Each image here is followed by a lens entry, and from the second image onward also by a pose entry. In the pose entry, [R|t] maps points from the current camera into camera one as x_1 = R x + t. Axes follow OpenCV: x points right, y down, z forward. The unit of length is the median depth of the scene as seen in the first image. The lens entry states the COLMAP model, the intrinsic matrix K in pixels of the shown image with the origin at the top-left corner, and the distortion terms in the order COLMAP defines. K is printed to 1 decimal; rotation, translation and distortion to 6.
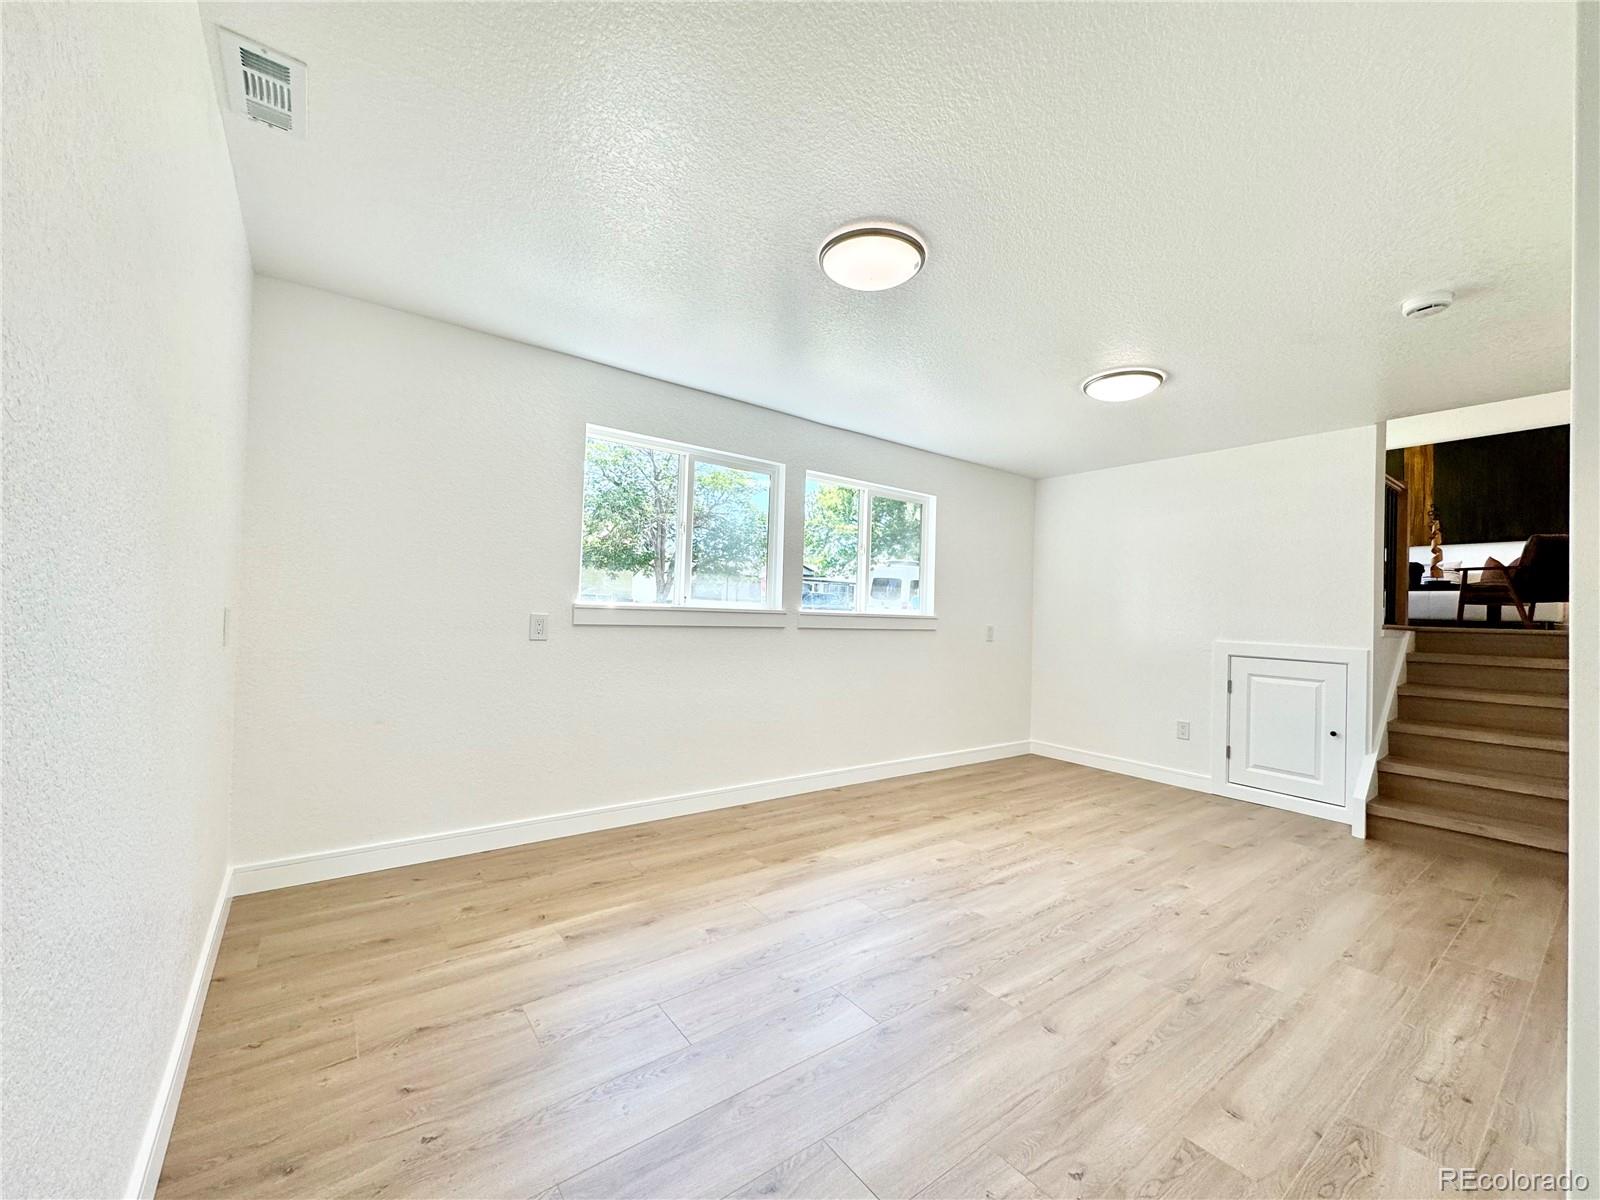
lens RADIAL K [[637.0, 0, 800.8], [0, 637.0, 593.5], [0, 0, 1]] dist [-0.002113, 0.000476]
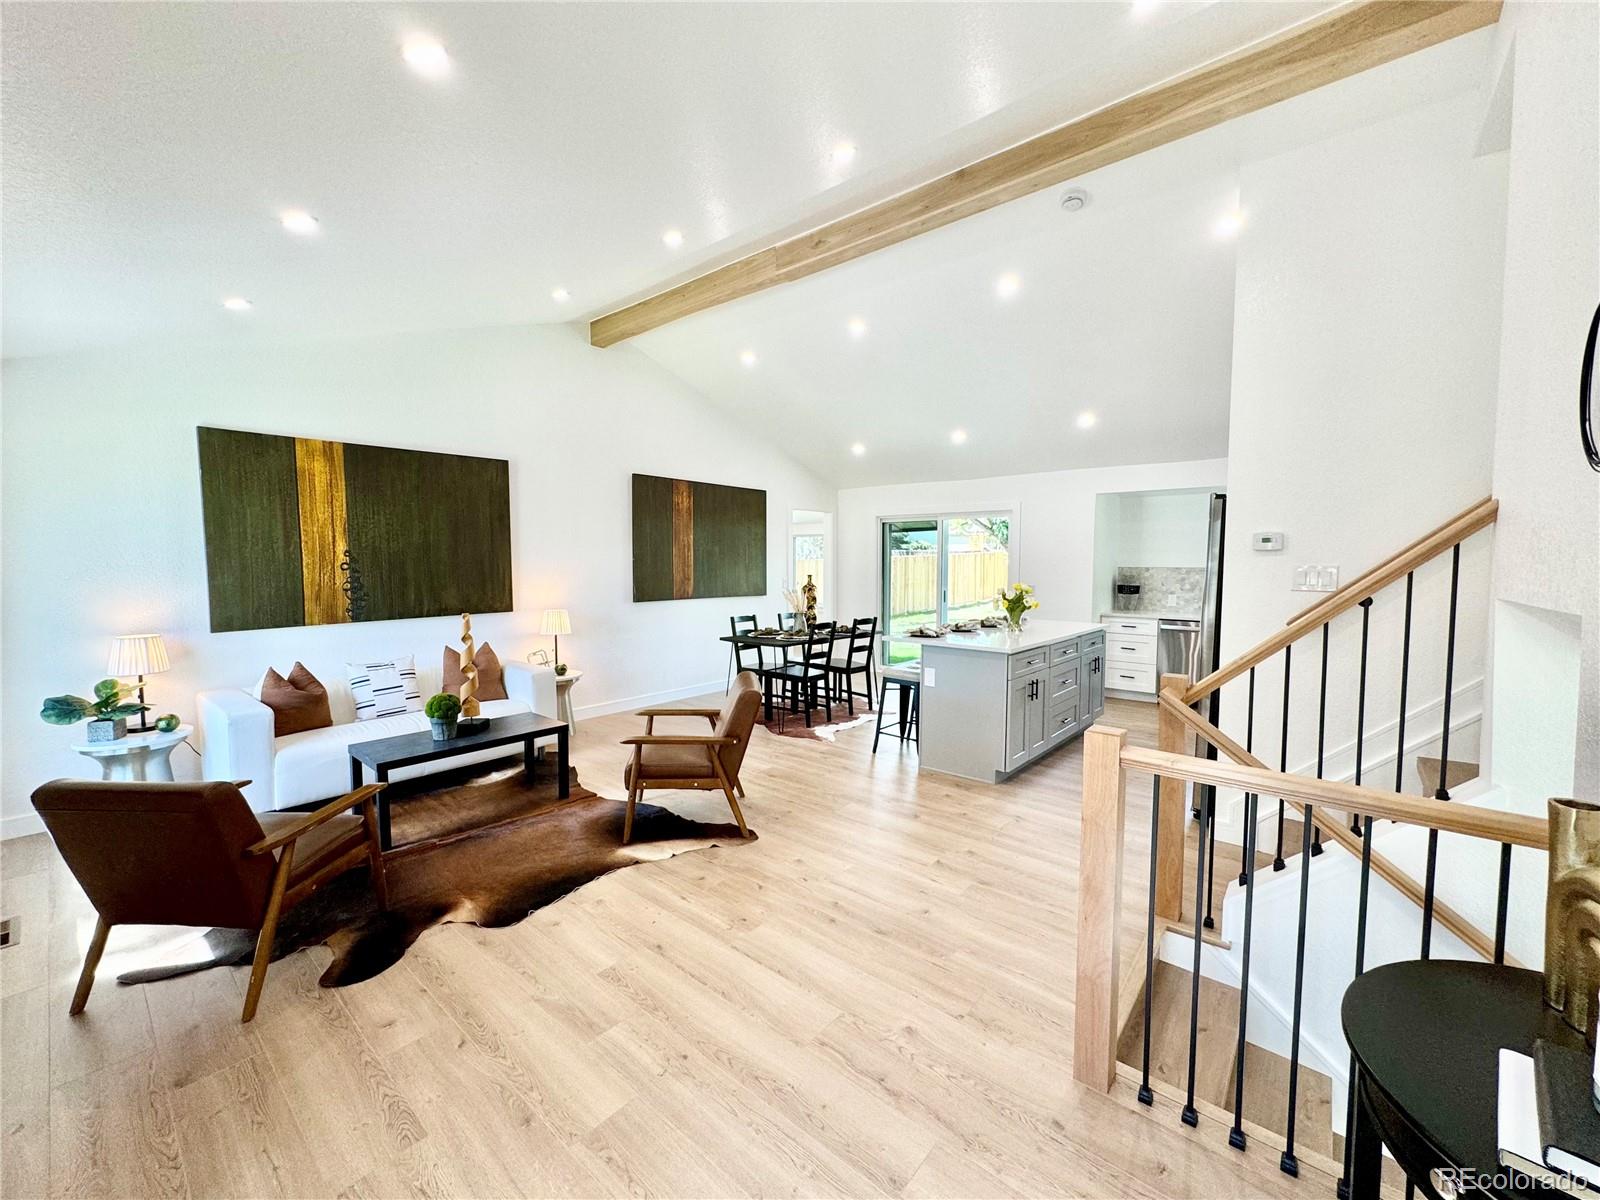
lens RADIAL K [[637.0, 0, 804.0], [0, 637.0, 595.8], [0, 0, 1]] dist [-0.002113, 0.000476]
pose [[-0.223370, -0.092337, 0.970350, 0.976811], [-0.037701, 0.995576, 0.086059, -0.462971], [-0.974004, -0.017360, -0.225863, 2.050804]]
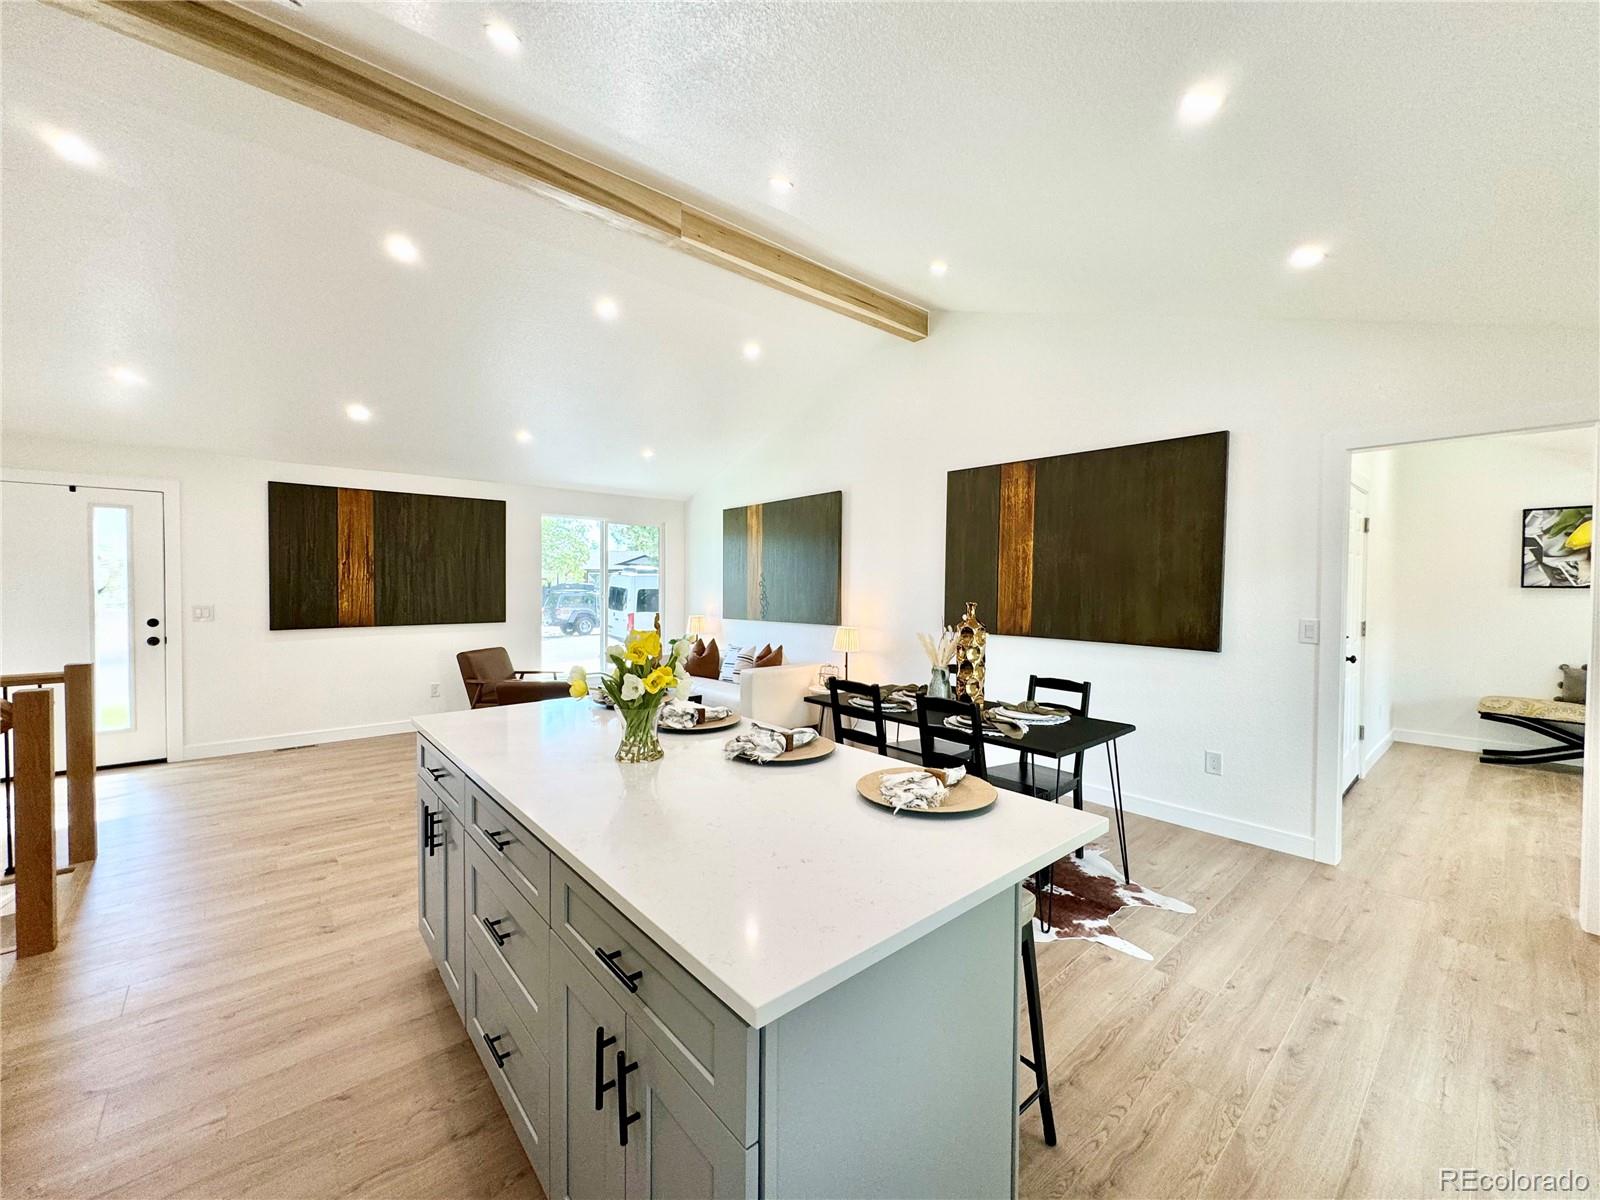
lens RADIAL K [[637.0, 0, 802.4], [0, 637.0, 599.8], [0, 0, 1]] dist [-0.002113, 0.000476]
pose [[0.996839, -0.033278, 0.072147, 2.766404], [0.029249, 0.997991, 0.056191, -0.427507], [-0.073872, -0.053903, 0.995810, 0.350143]]
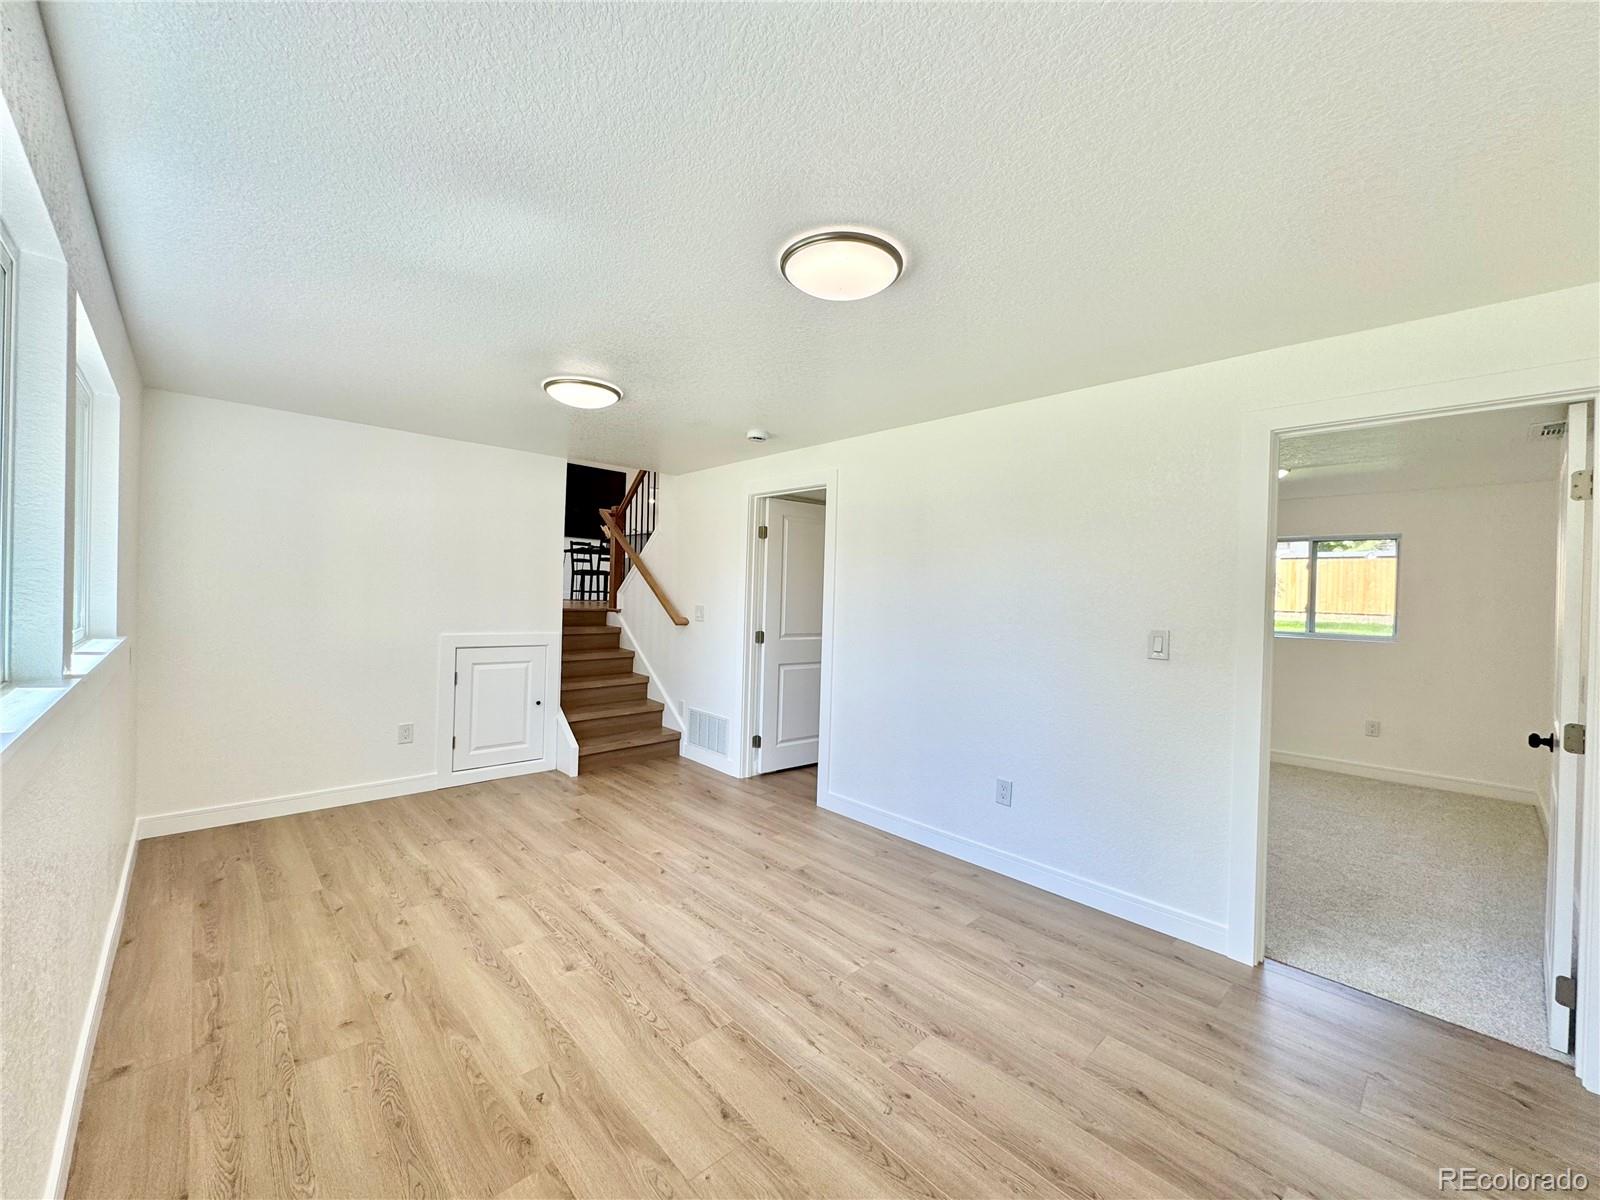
lens RADIAL K [[637.0, 0, 800.5], [0, 637.0, 593.4], [0, 0, 1]] dist [-0.002113, 0.000476]
pose [[-0.114884, -0.036992, 0.992690, -0.606905], [-0.061578, 0.997650, 0.030051, -0.082497], [-0.991468, -0.057676, -0.116892, 0.902691]]
